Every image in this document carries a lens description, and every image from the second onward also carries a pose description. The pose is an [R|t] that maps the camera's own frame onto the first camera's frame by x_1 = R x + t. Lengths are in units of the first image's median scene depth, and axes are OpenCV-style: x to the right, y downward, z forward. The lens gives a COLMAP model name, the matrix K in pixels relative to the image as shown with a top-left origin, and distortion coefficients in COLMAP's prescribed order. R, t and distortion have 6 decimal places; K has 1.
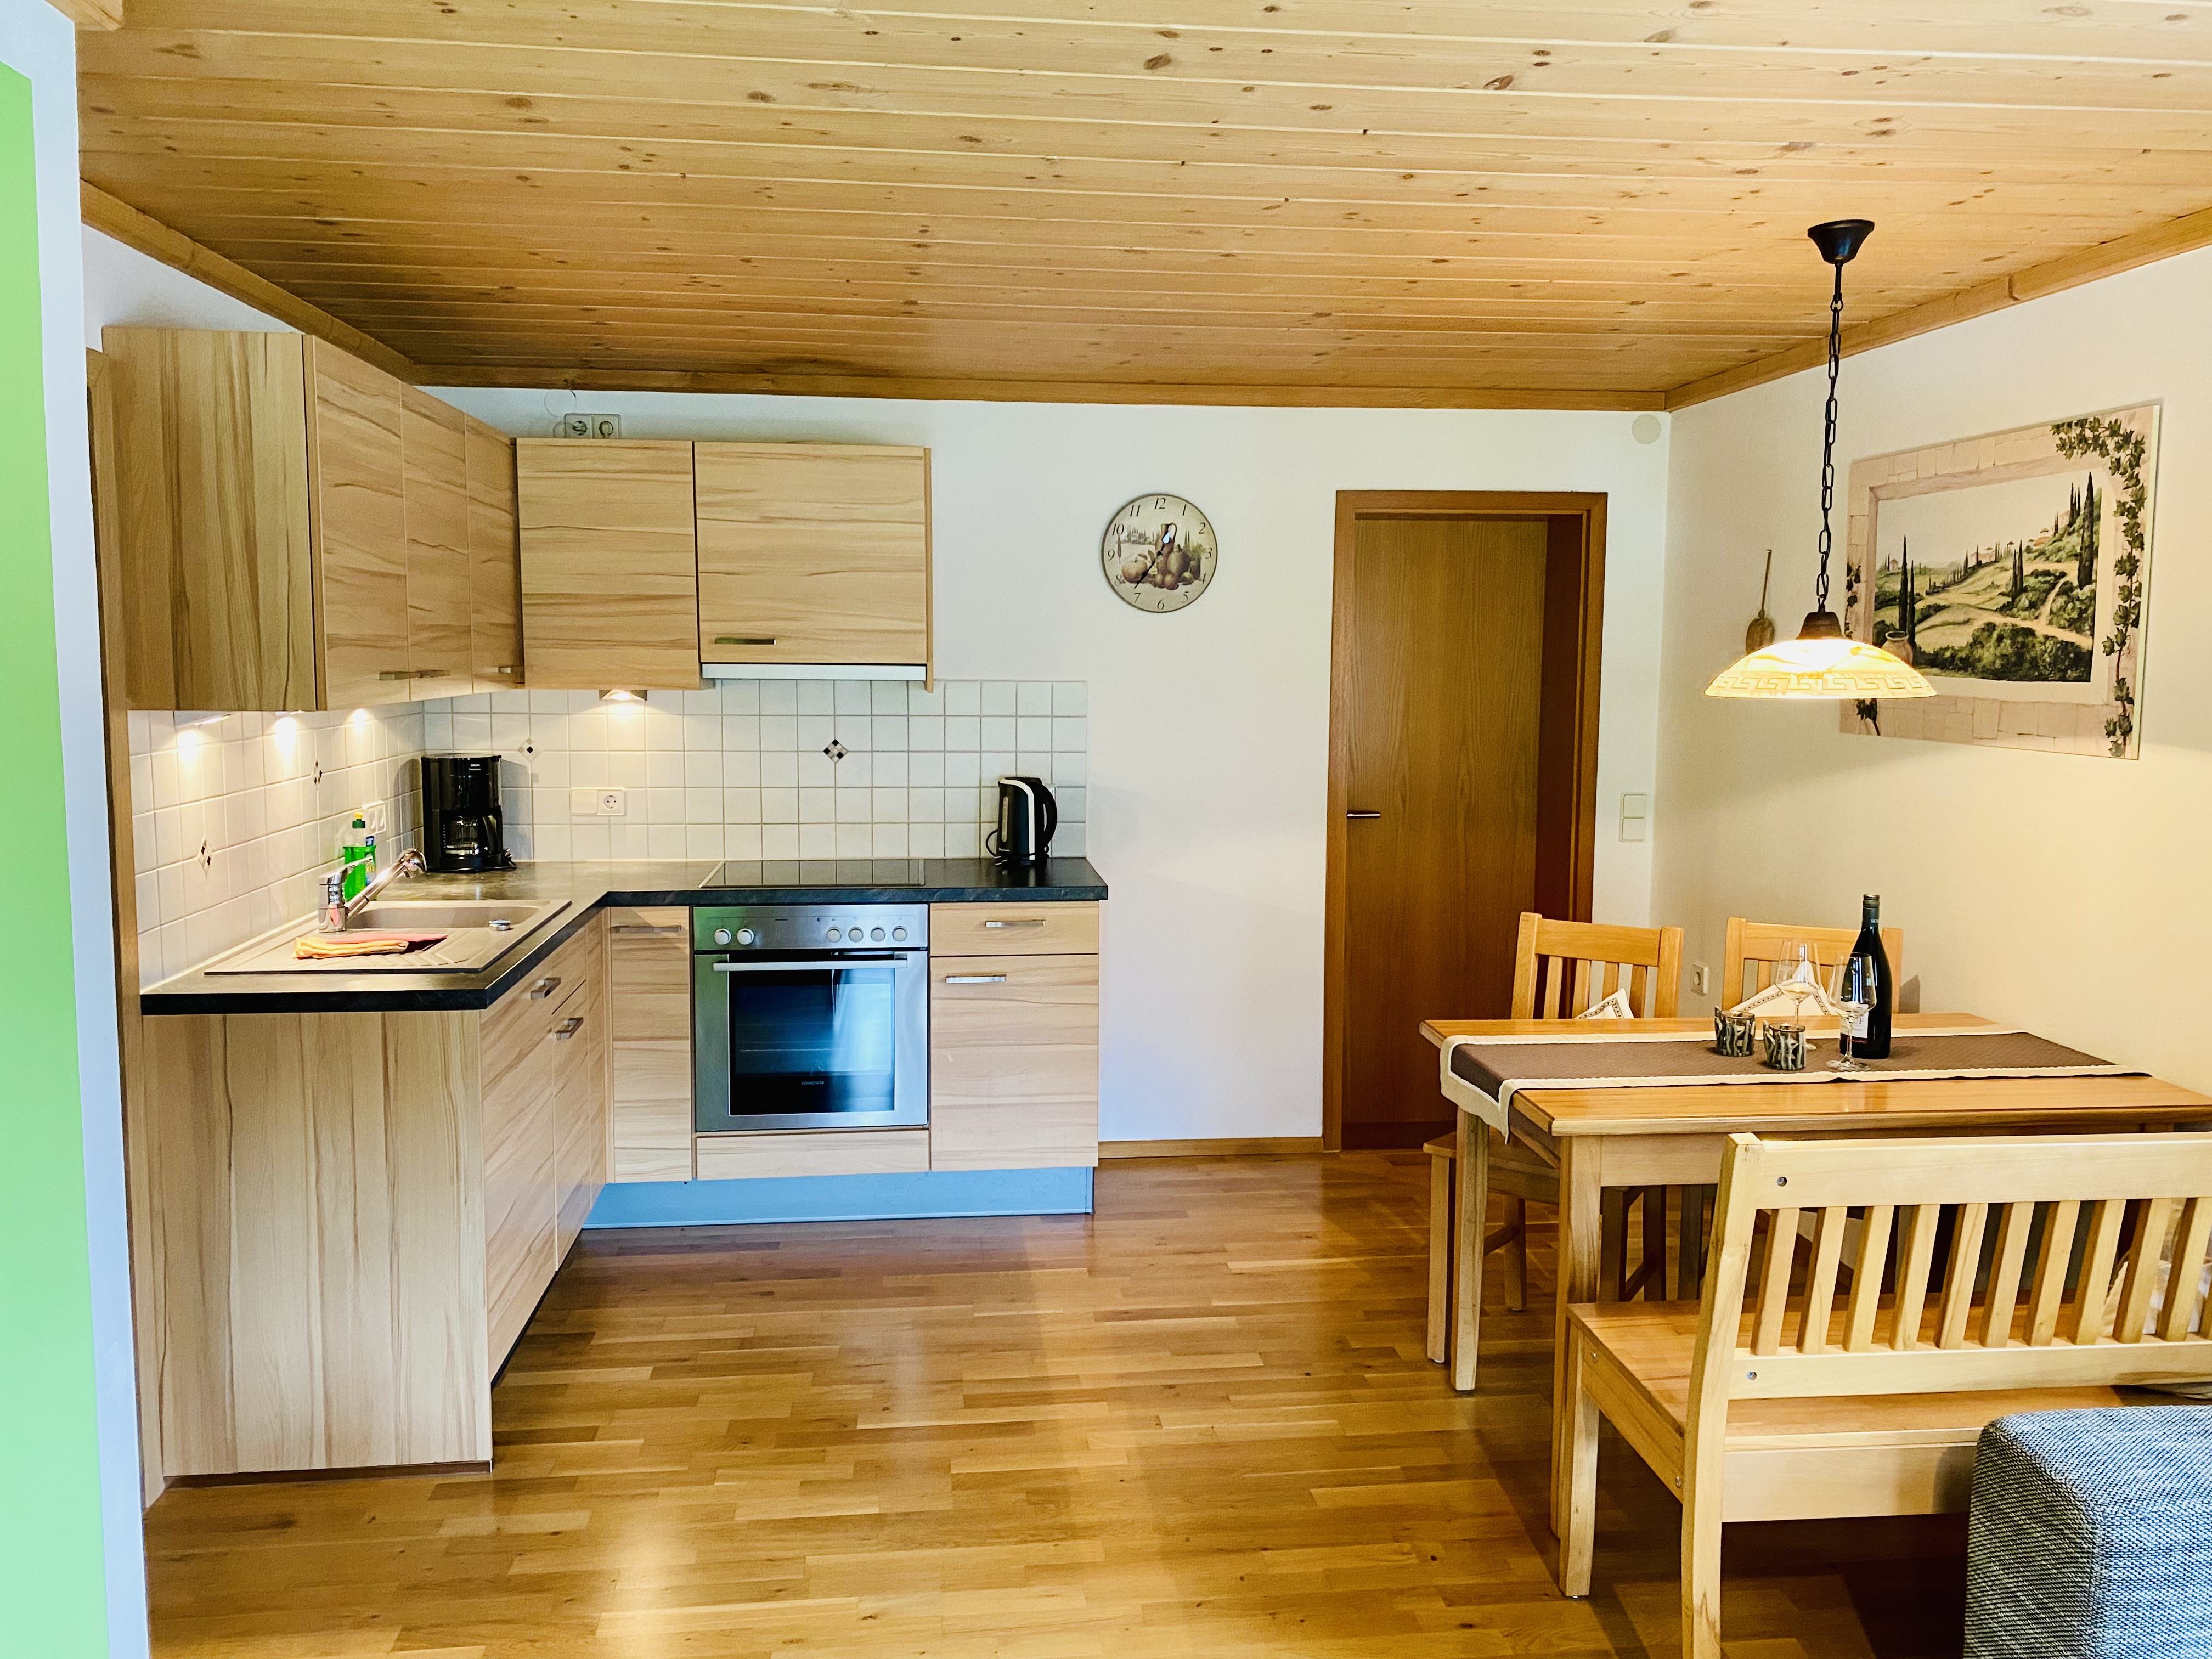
lens RADIAL K [[1669.0, 0, 1064.8], [0, 1669.0, 856.7], [0, 0, 1]] dist [0.116902, -0.223396]
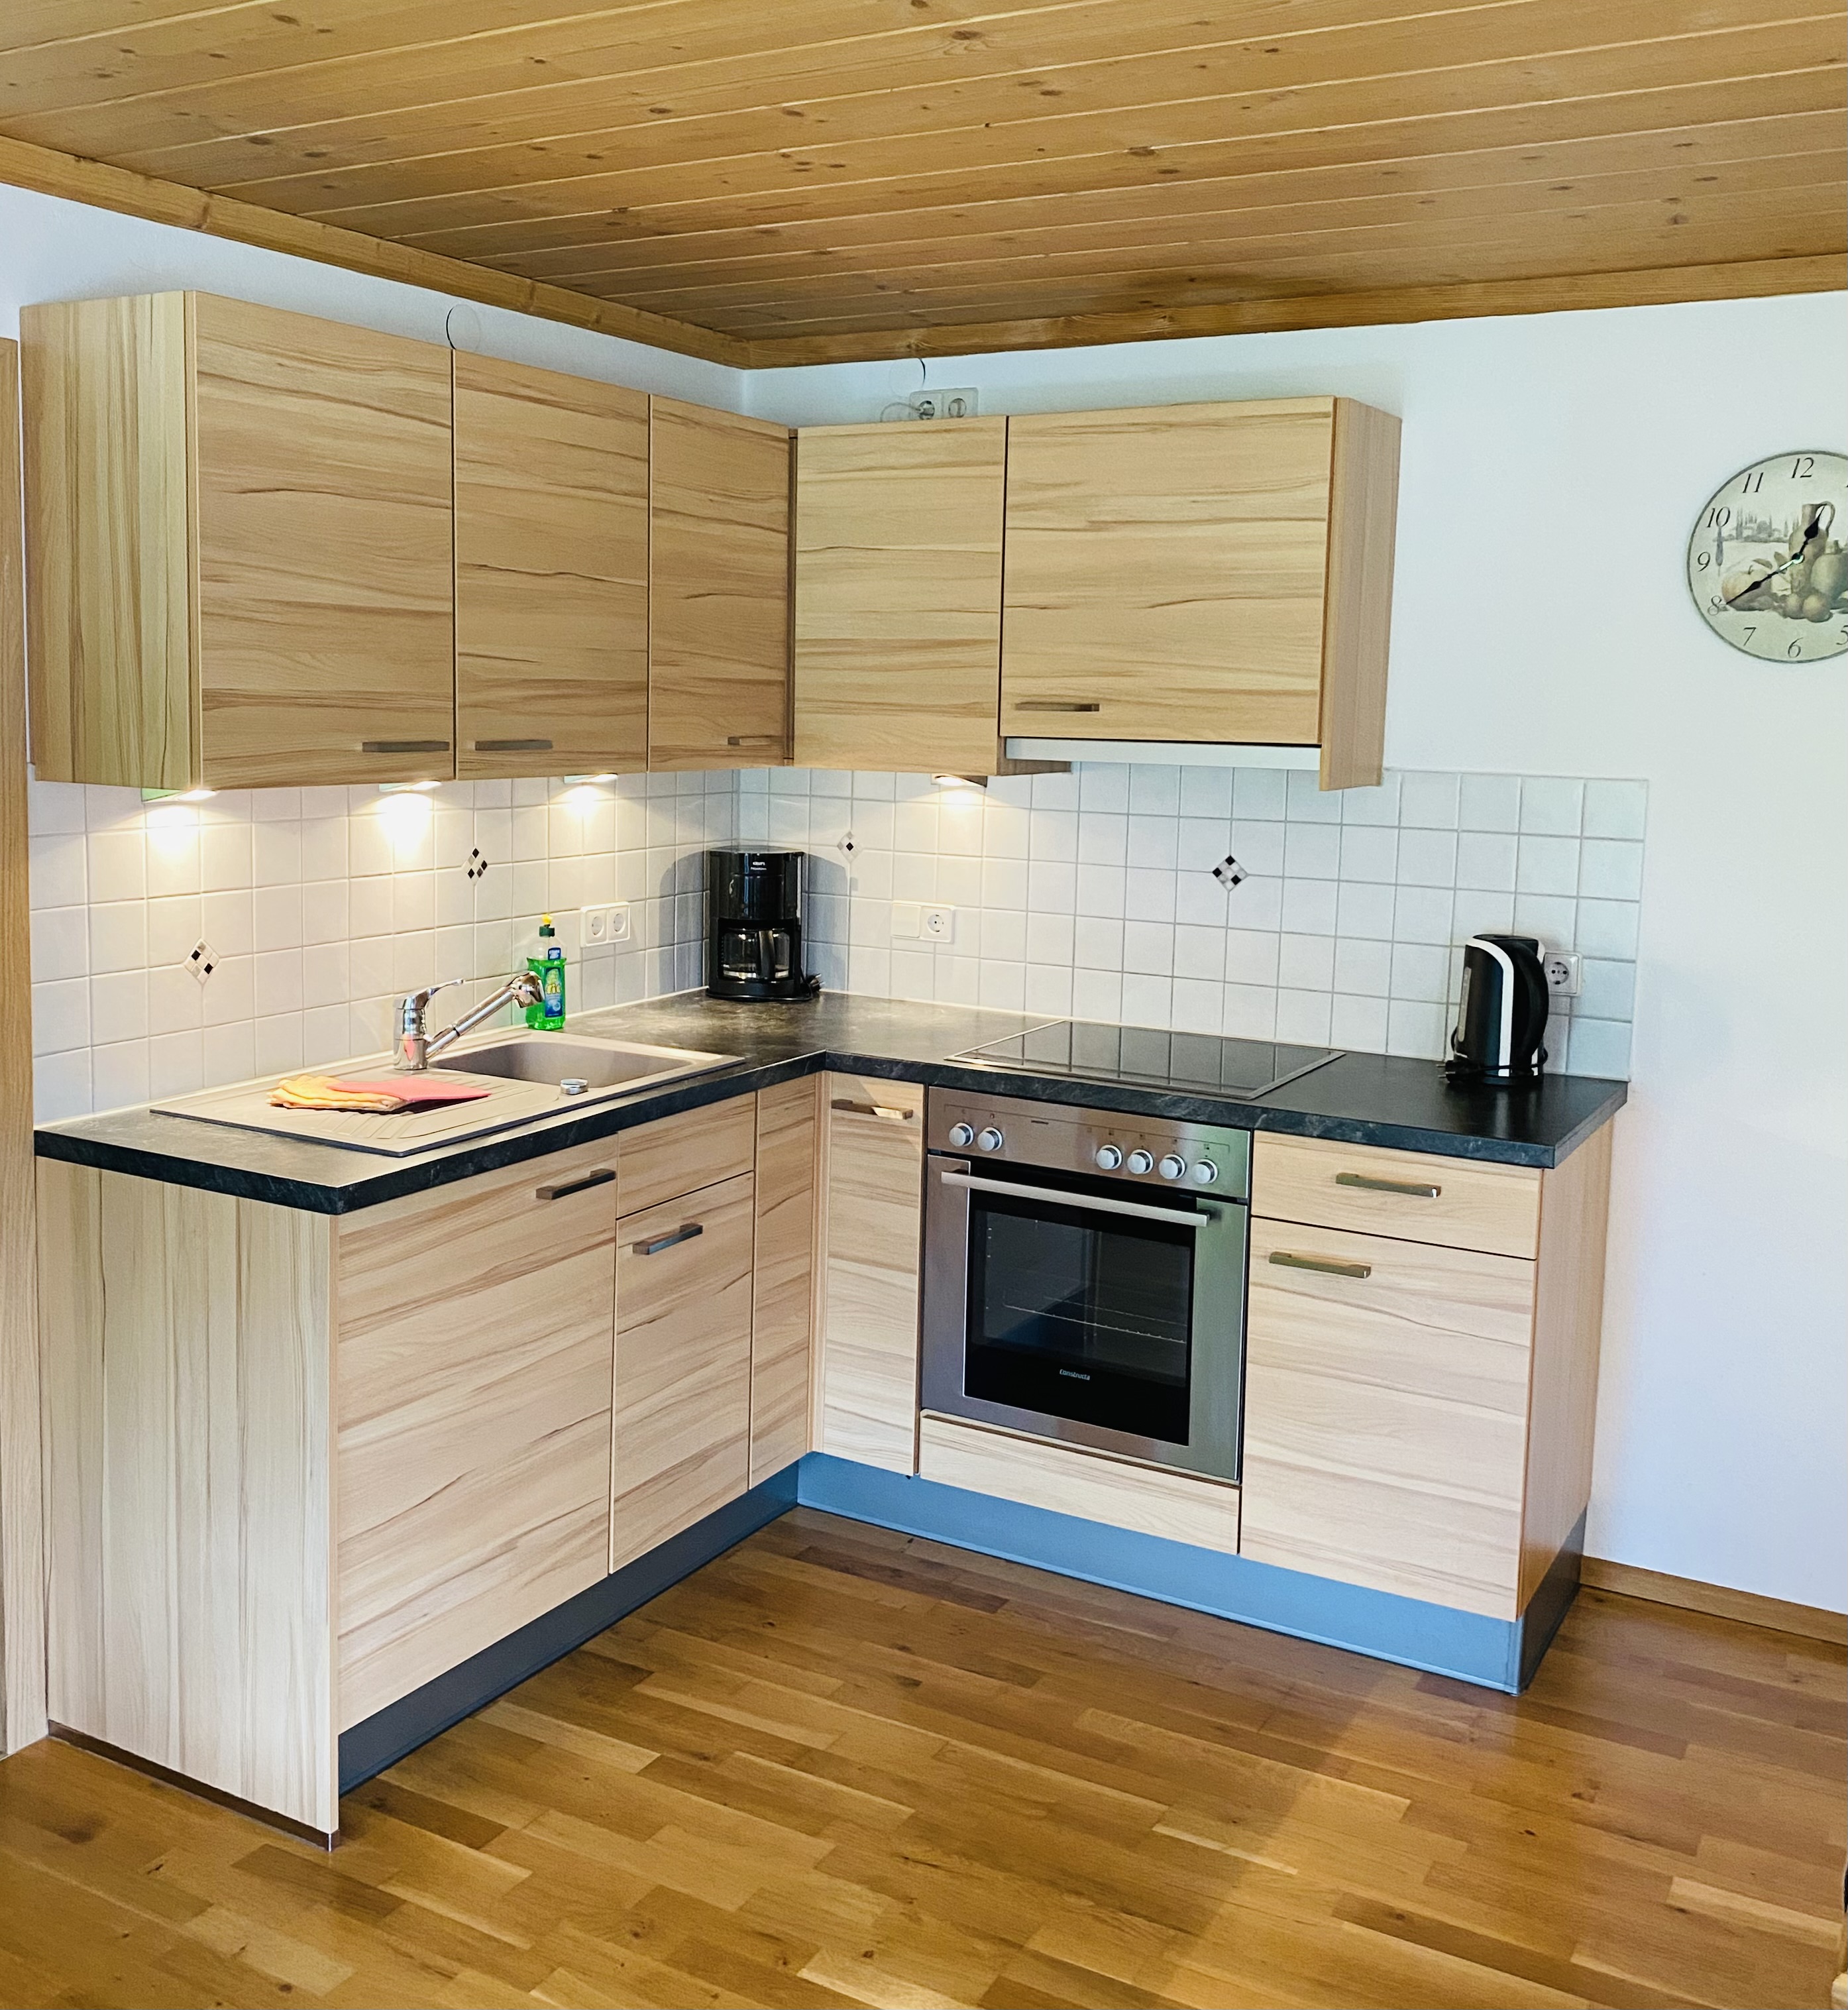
lens RADIAL K [[1987.3, 0, 920.5], [0, 1987.3, 942.5], [0, 0, 1]] dist [0.132789, -0.238313]
pose [[0.810134, 0.086605, -0.579812, 0.243930], [-0.089645, 0.995697, 0.023468, -0.047751], [0.579349, 0.032965, 0.814412, 0.317457]]
